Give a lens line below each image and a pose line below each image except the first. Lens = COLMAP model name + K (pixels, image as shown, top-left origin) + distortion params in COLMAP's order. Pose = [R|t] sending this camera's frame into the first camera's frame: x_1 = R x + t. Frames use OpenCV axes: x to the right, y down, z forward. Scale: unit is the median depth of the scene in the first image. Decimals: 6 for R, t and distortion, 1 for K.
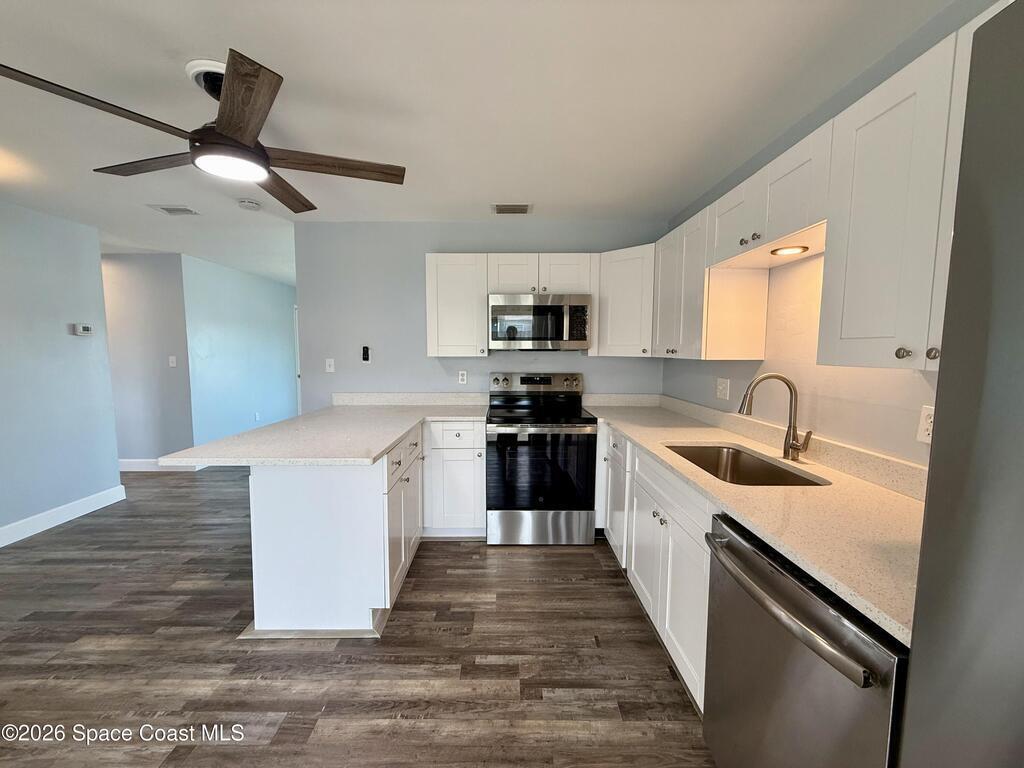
lens RADIAL K [[406.3, 0, 508.4], [0, 406.3, 385.8], [0, 0, 1]] dist [-0.000395, -0.000136]
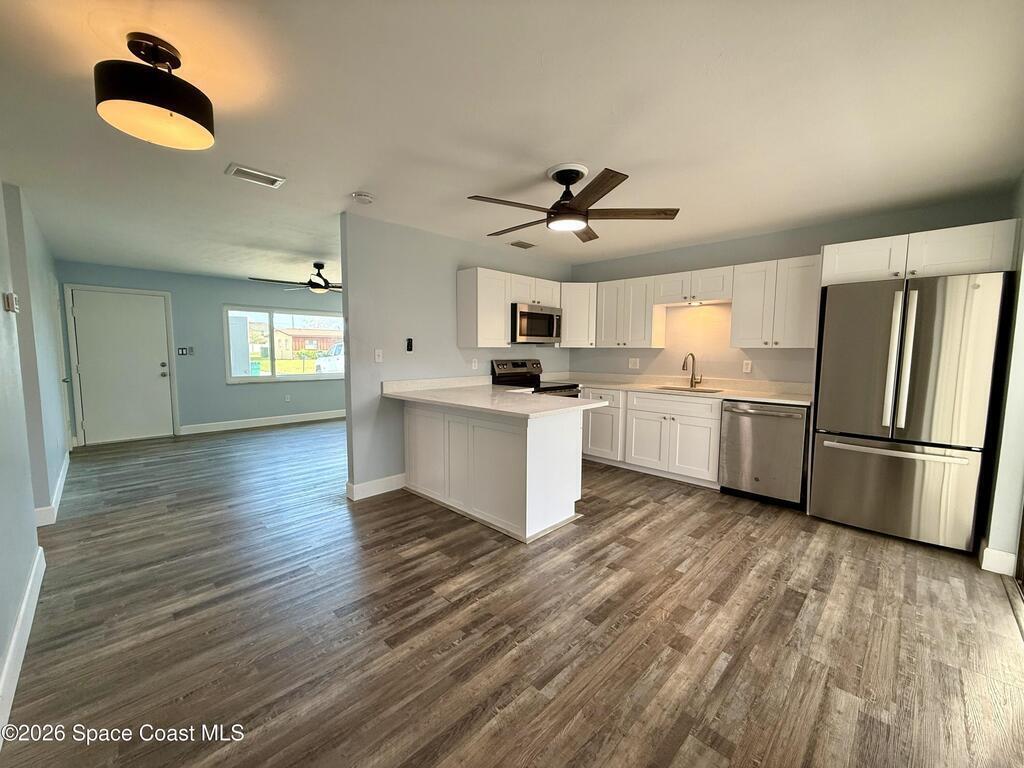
lens RADIAL K [[406.3, 0, 508.4], [0, 406.3, 385.8], [0, 0, 1]] dist [-0.000395, -0.000136]
pose [[0.710253, -0.061433, 0.701261, -1.615327], [0.058870, 0.997879, 0.027793, 0.030670], [-0.701481, 0.021543, 0.712362, 0.028121]]
